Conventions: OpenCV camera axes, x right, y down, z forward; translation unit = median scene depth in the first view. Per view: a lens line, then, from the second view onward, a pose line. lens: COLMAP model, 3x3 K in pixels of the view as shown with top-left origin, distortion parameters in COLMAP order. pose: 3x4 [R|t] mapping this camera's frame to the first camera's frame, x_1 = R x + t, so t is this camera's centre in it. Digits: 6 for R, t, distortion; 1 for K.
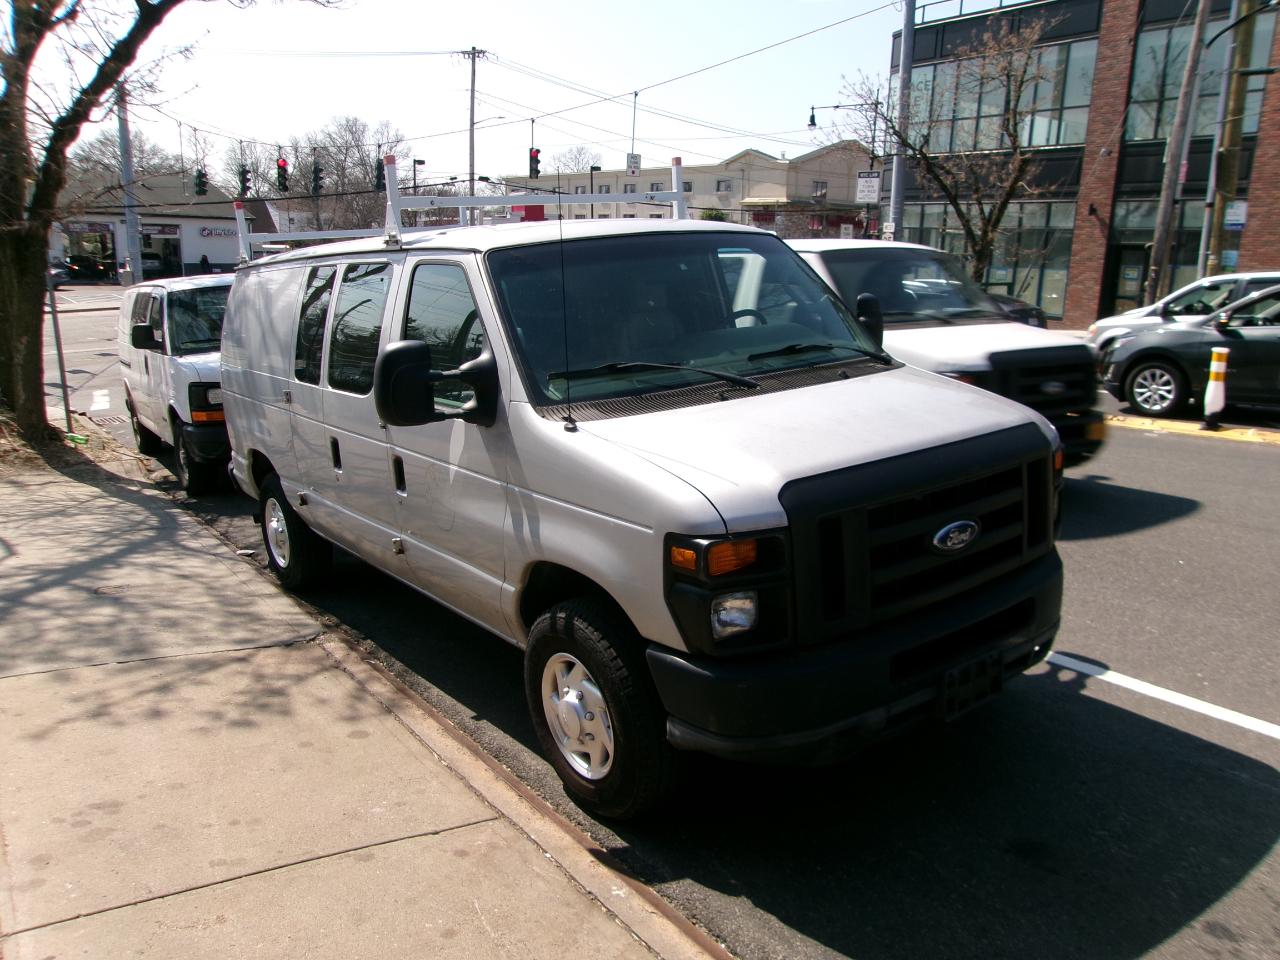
lens RADIAL K [[999.6, 0, 640.5], [0, 999.6, 477.0], [0, 0, 1]] dist [0.005527, 0.007229]
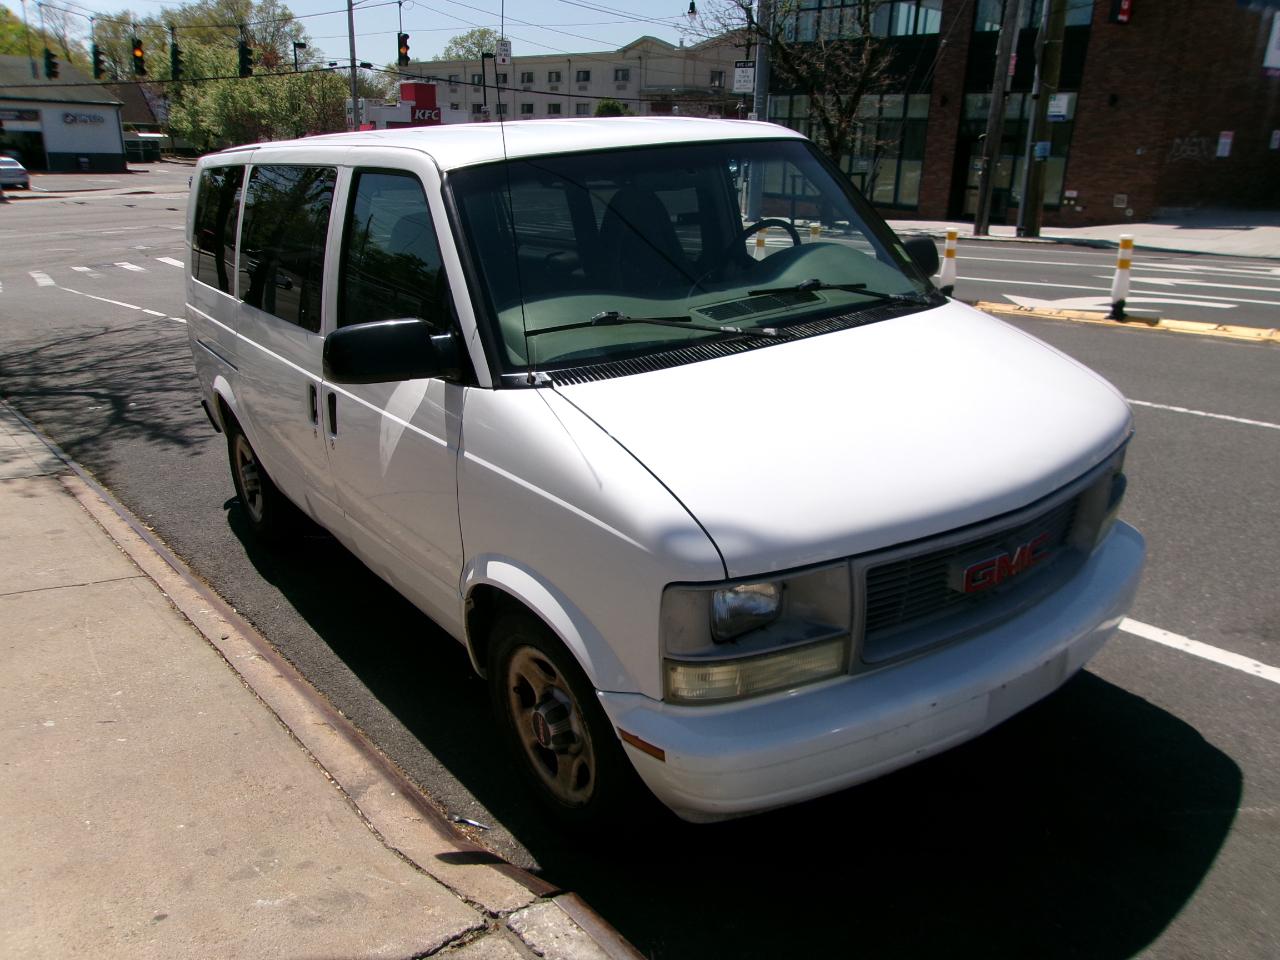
lens RADIAL K [[997.2, 0, 641.2], [0, 997.2, 477.5], [0, 0, 1]] dist [0.009512, 0.003779]
pose [[0.996588, -0.023567, 0.079100, 0.047812], [0.015482, 0.994735, 0.101305, 0.011101], [-0.081071, -0.099735, 0.991706, -0.039406]]
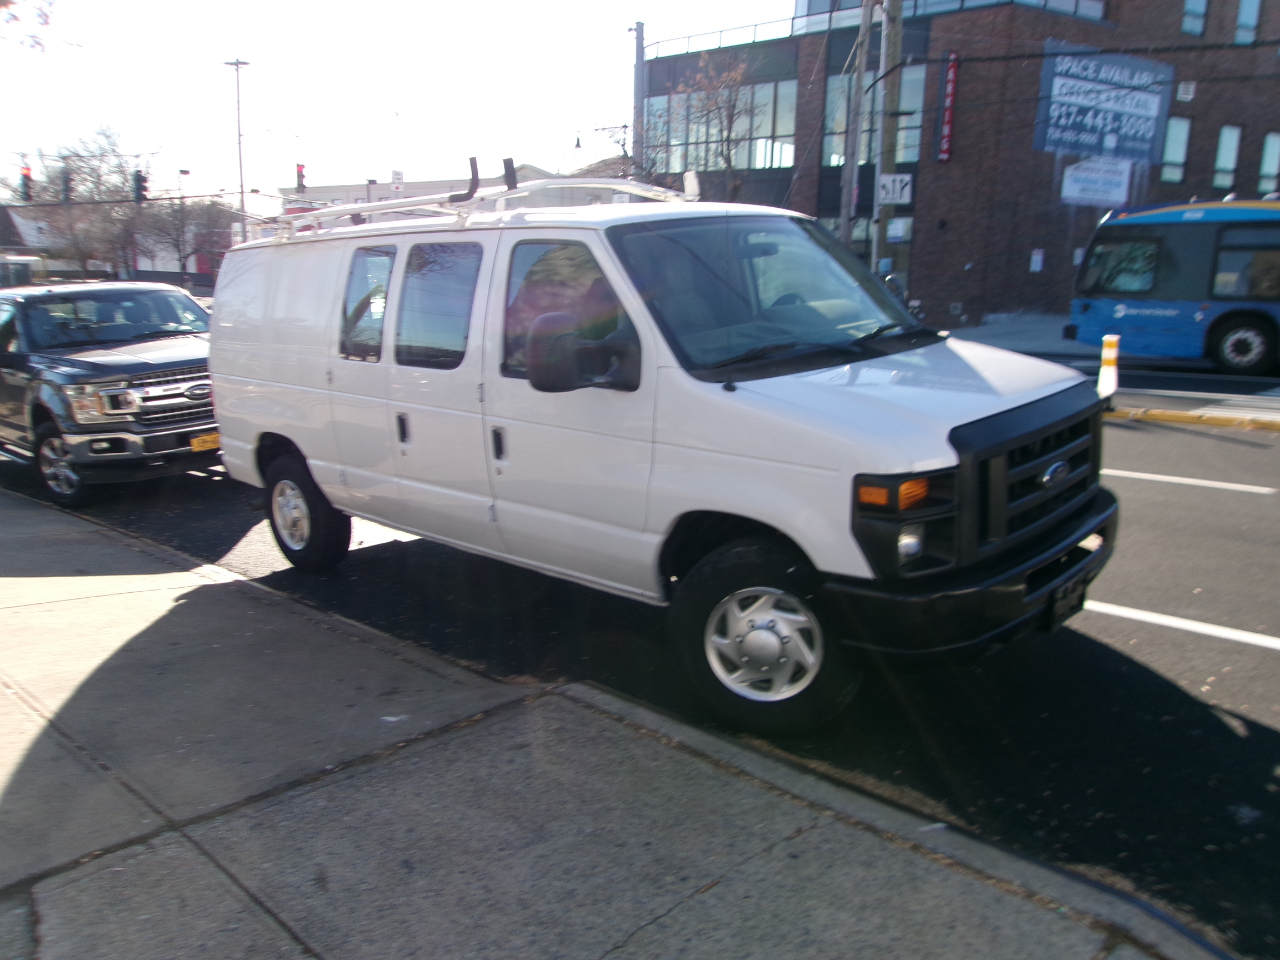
lens RADIAL K [[1005.0, 0, 642.1], [0, 1005.0, 476.3], [0, 0, 1]] dist [-0.042920, 0.101195]
pose [[0.979614, -0.046491, 0.195435, 0.029947], [0.048654, 0.998796, -0.006279, 0.024032], [-0.194908, 0.015659, 0.980697, -0.100907]]
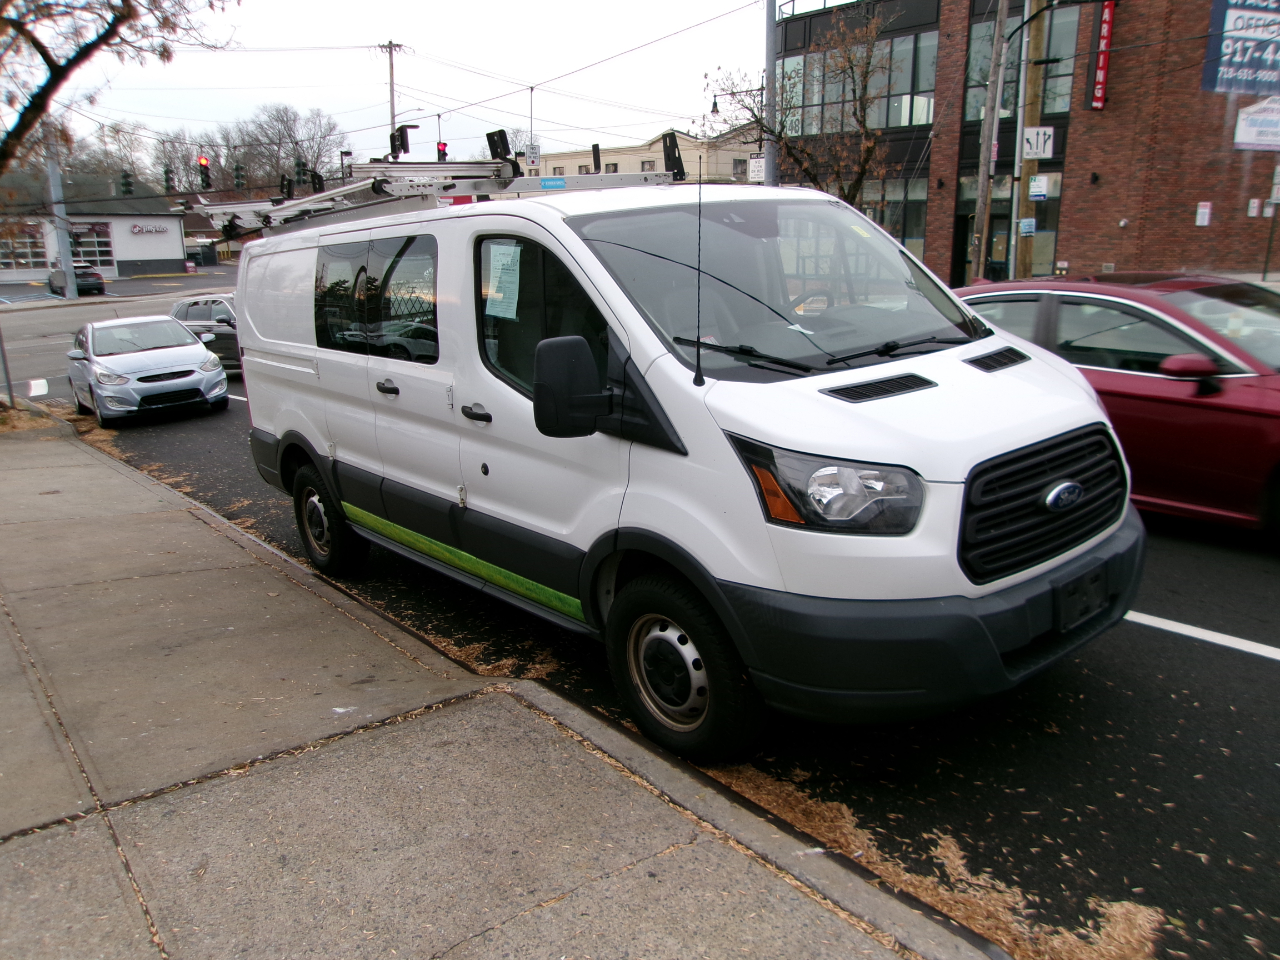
lens RADIAL K [[997.2, 0, 641.2], [0, 997.2, 477.5], [0, 0, 1]] dist [0.009512, 0.003779]
pose [[0.998066, -0.046067, 0.041748, 0.057119], [0.045191, 0.998742, 0.021710, 0.020435], [-0.042696, -0.019782, 0.998892, -0.103920]]
